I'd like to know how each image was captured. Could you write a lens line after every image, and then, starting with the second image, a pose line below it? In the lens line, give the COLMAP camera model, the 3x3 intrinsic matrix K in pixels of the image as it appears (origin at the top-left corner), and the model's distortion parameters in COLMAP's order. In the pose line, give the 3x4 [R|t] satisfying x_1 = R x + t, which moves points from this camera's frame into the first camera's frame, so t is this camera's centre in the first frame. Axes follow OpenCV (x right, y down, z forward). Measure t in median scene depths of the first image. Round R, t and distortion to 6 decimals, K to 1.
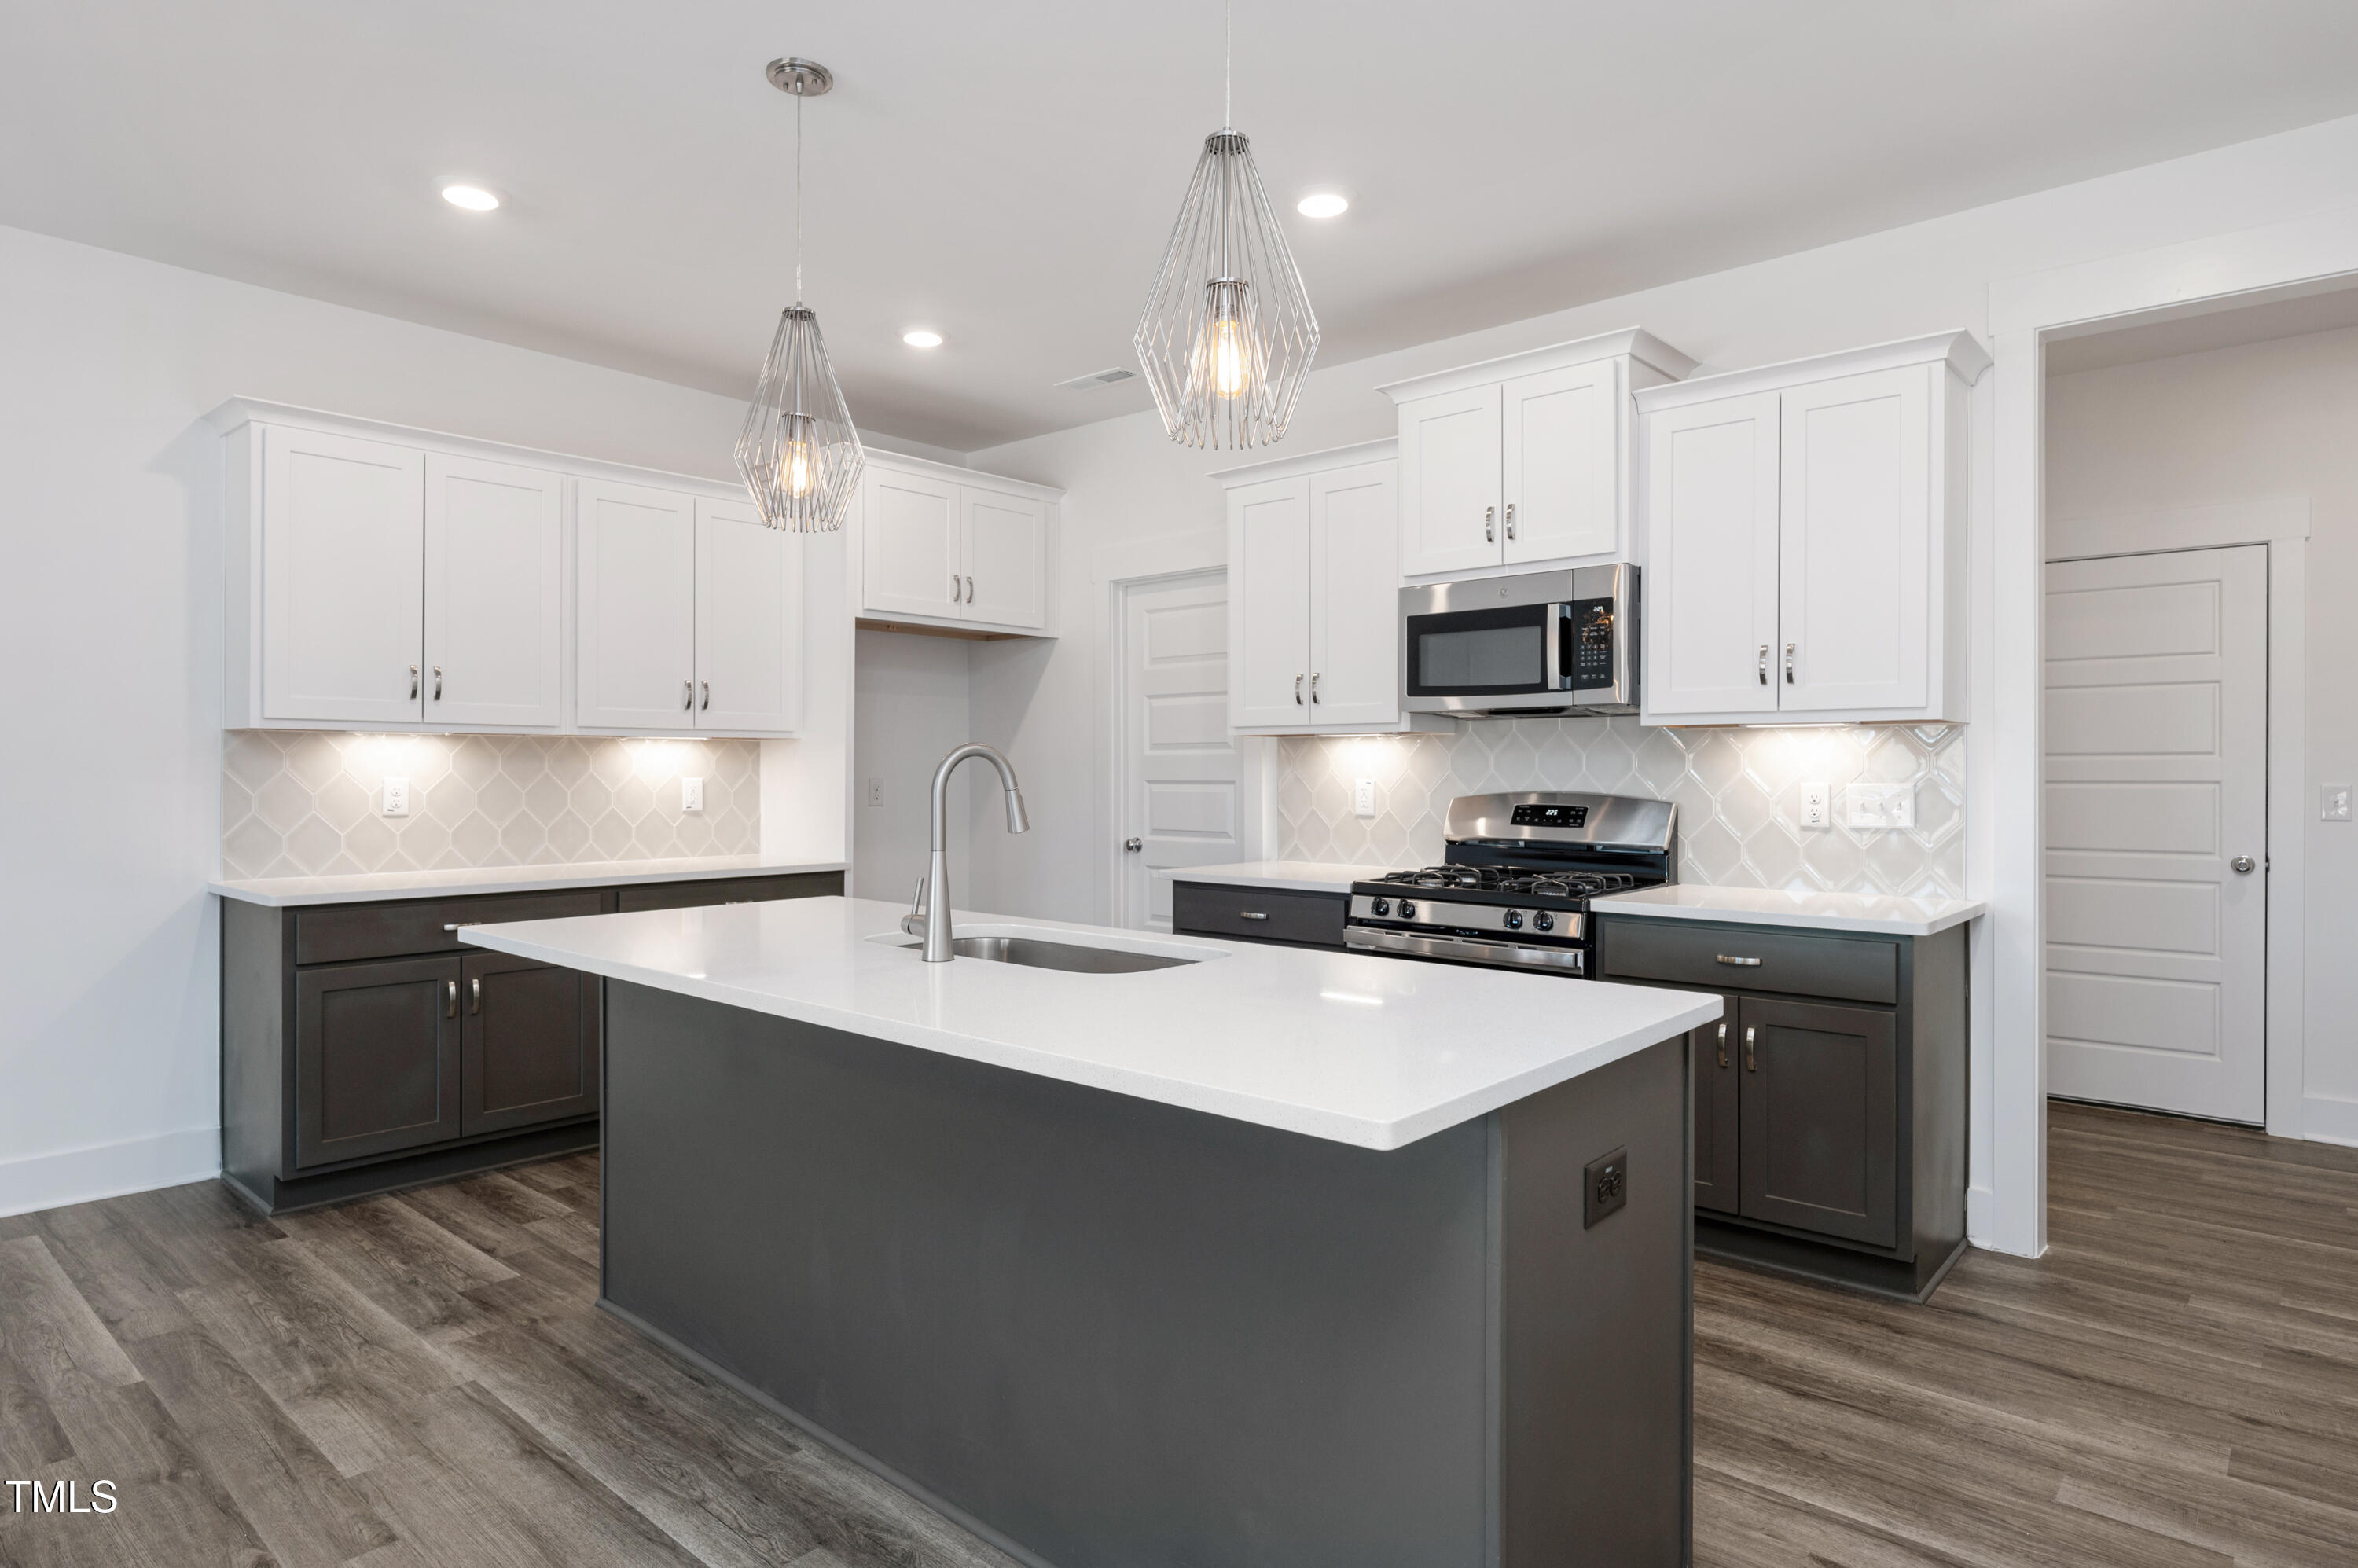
lens RADIAL K [[1326.2, 0, 1171.9], [0, 1326.2, 783.0], [0, 0, 1]] dist [-0.002305, -0.000705]
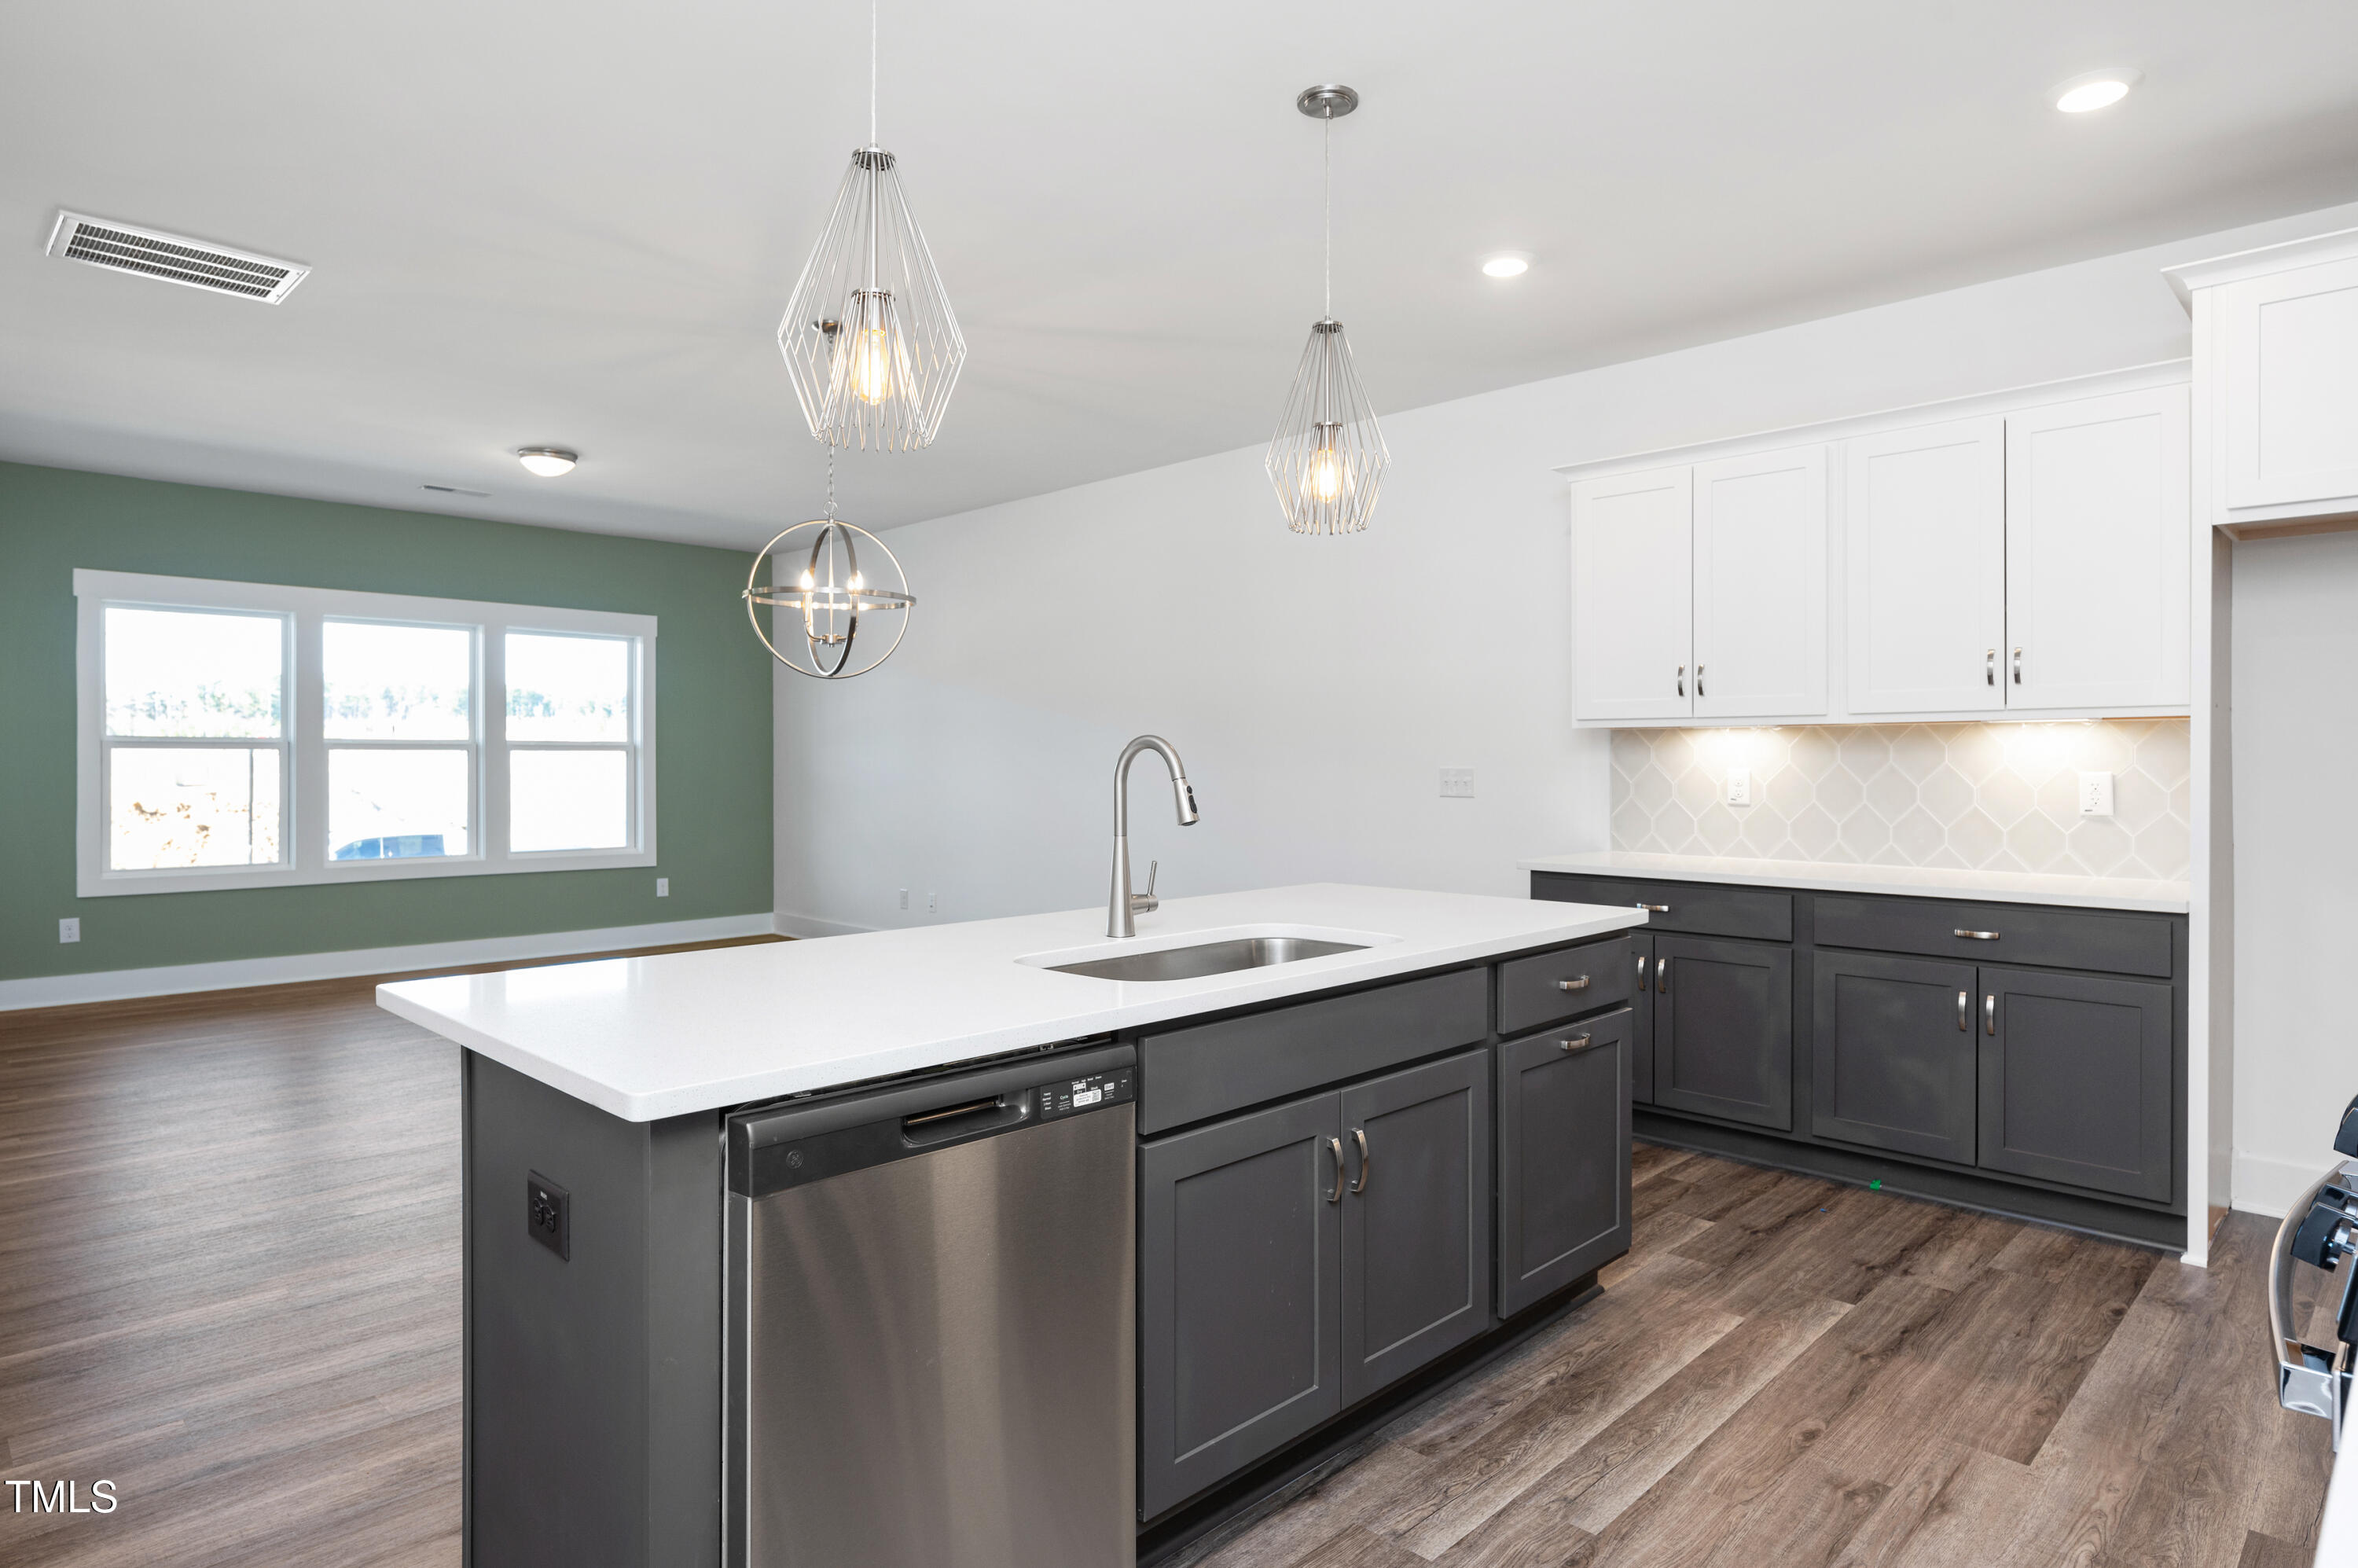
lens RADIAL K [[1326.2, 0, 1166.5], [0, 1326.2, 773.0], [0, 0, 1]] dist [-0.002305, -0.000705]
pose [[-0.066496, 0.005733, -0.997770, 0.535034], [-0.011270, 0.999915, 0.006496, -0.002750], [0.997723, 0.011677, -0.066426, 0.649296]]
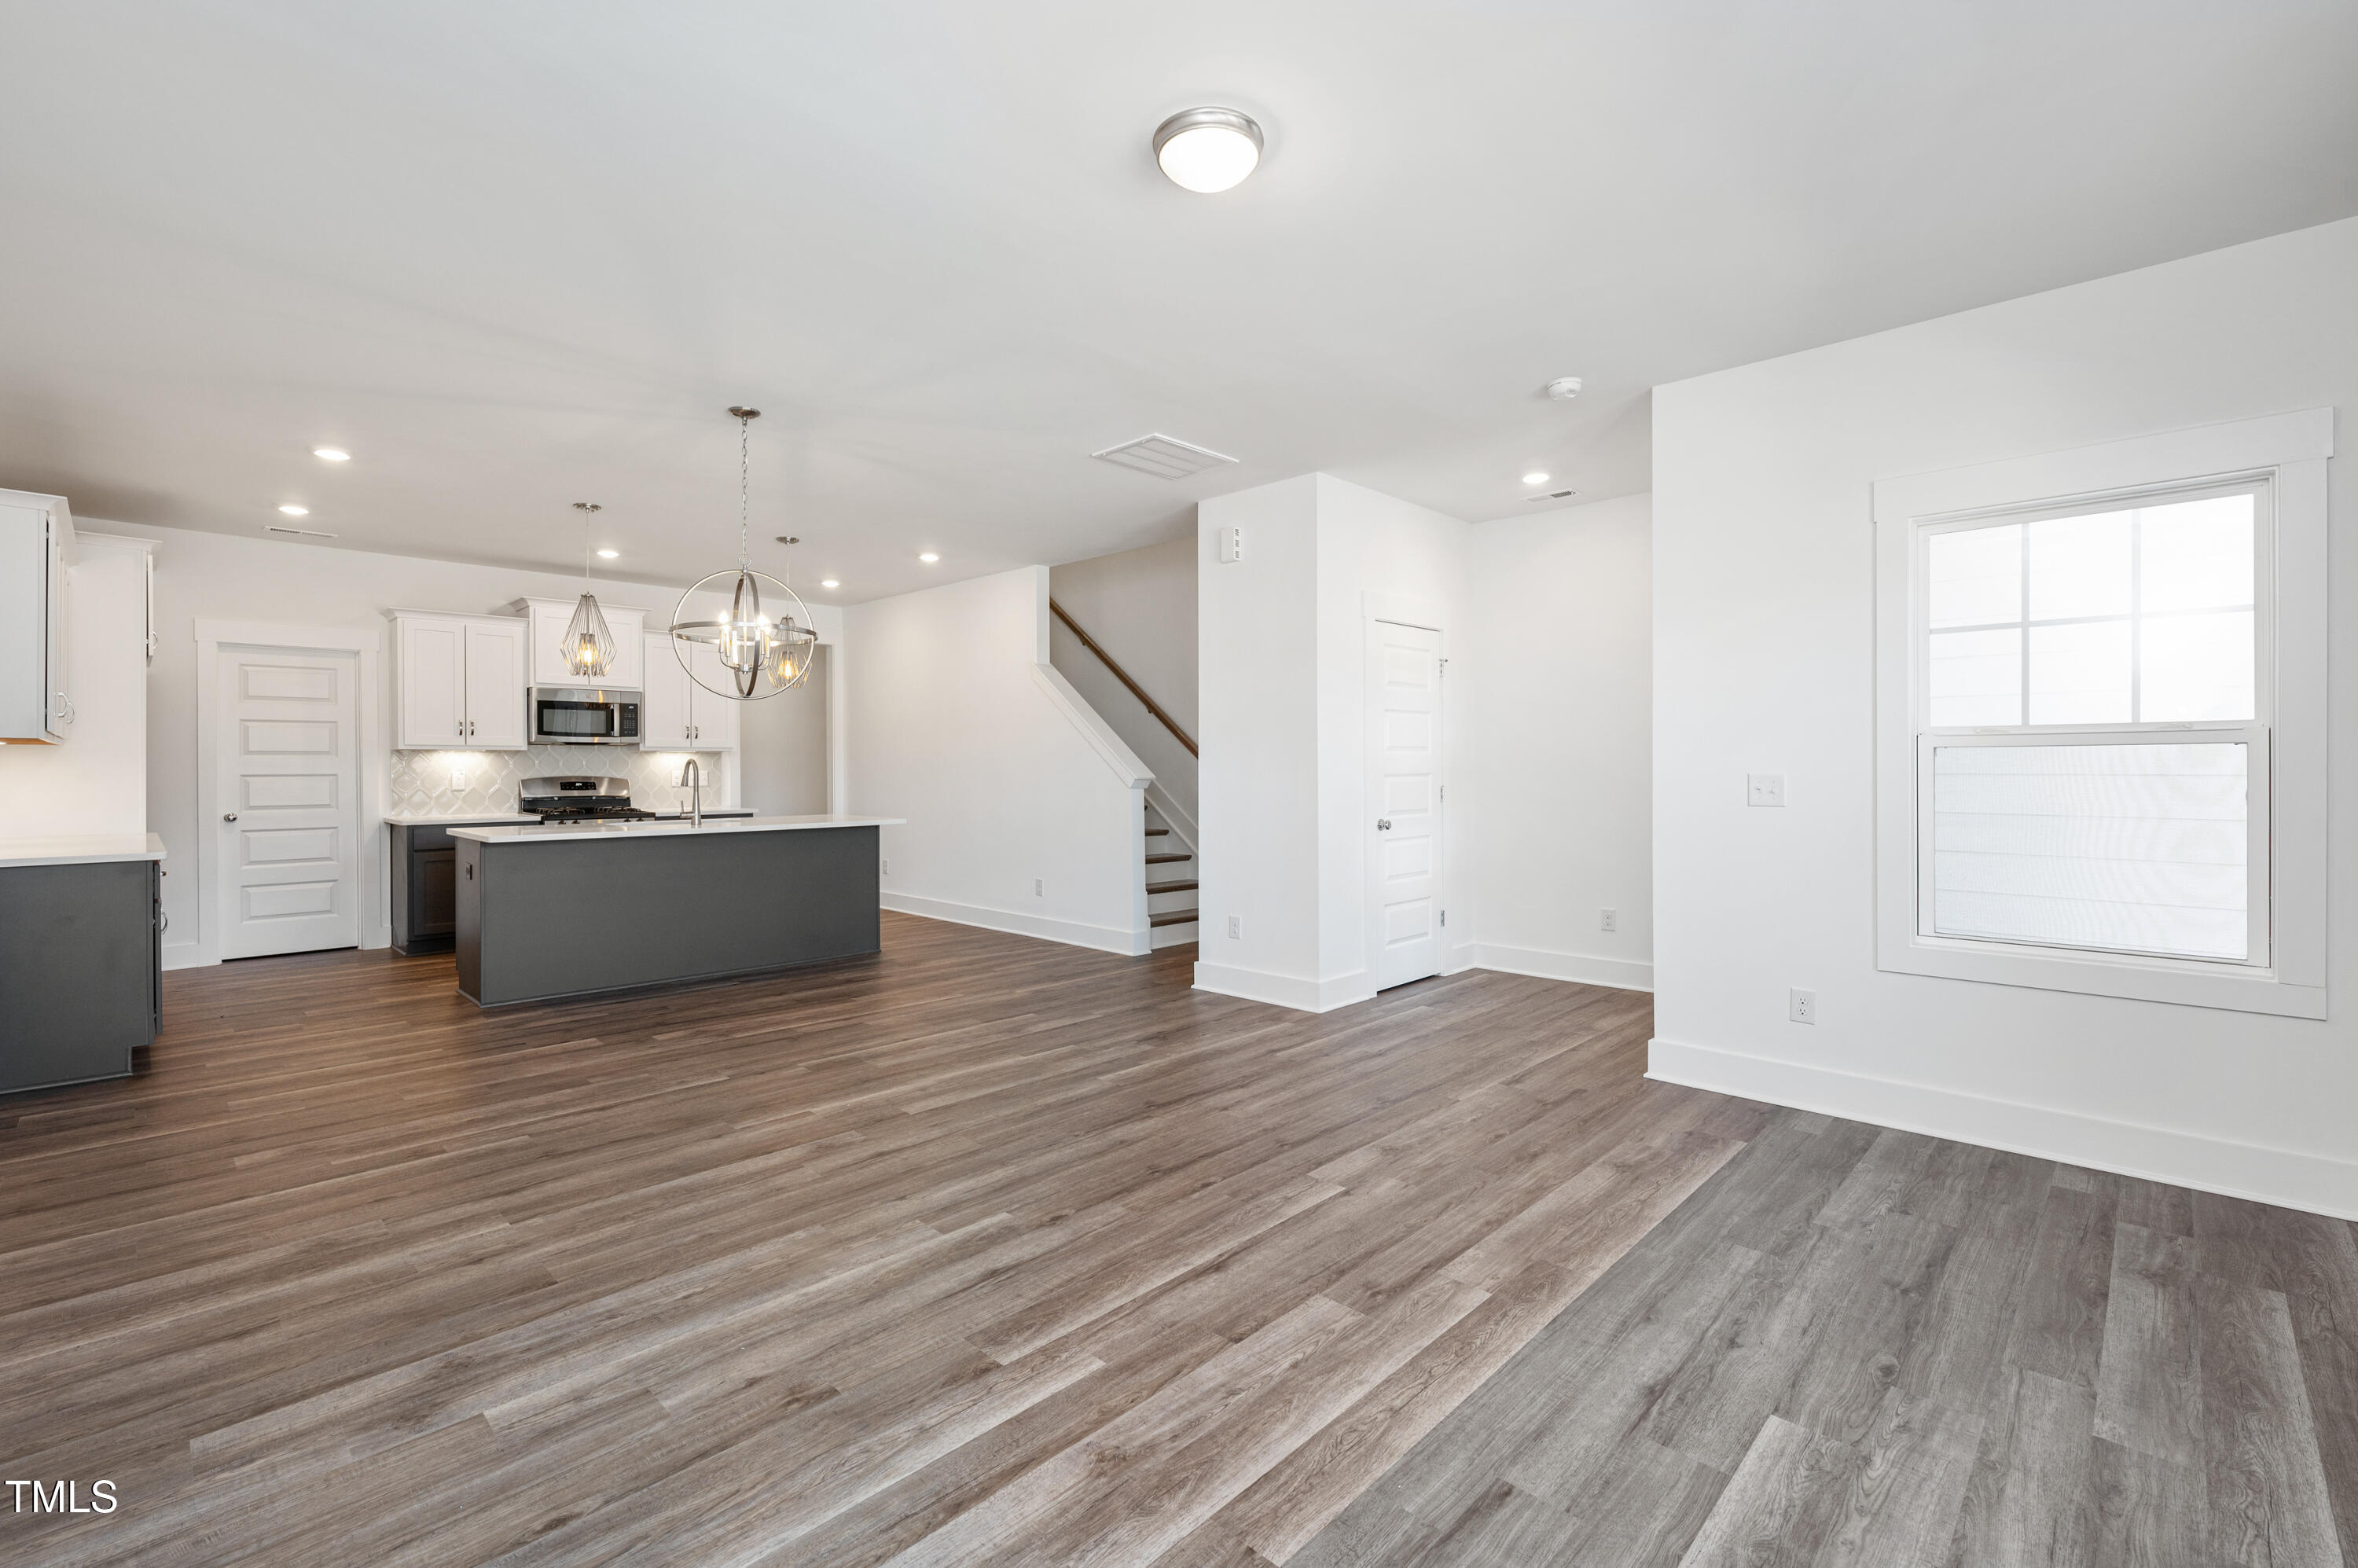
lens RADIAL K [[1016.8, 0, 1186.4], [0, 1016.8, 774.1], [0, 0, 1]] dist [-0.001800, 0.000168]
pose [[0.038453, -0.010283, 0.999208, -1.553562], [0.011642, 0.999884, 0.009842, -0.001793], [-0.999193, 0.011255, 0.038568, -0.188730]]
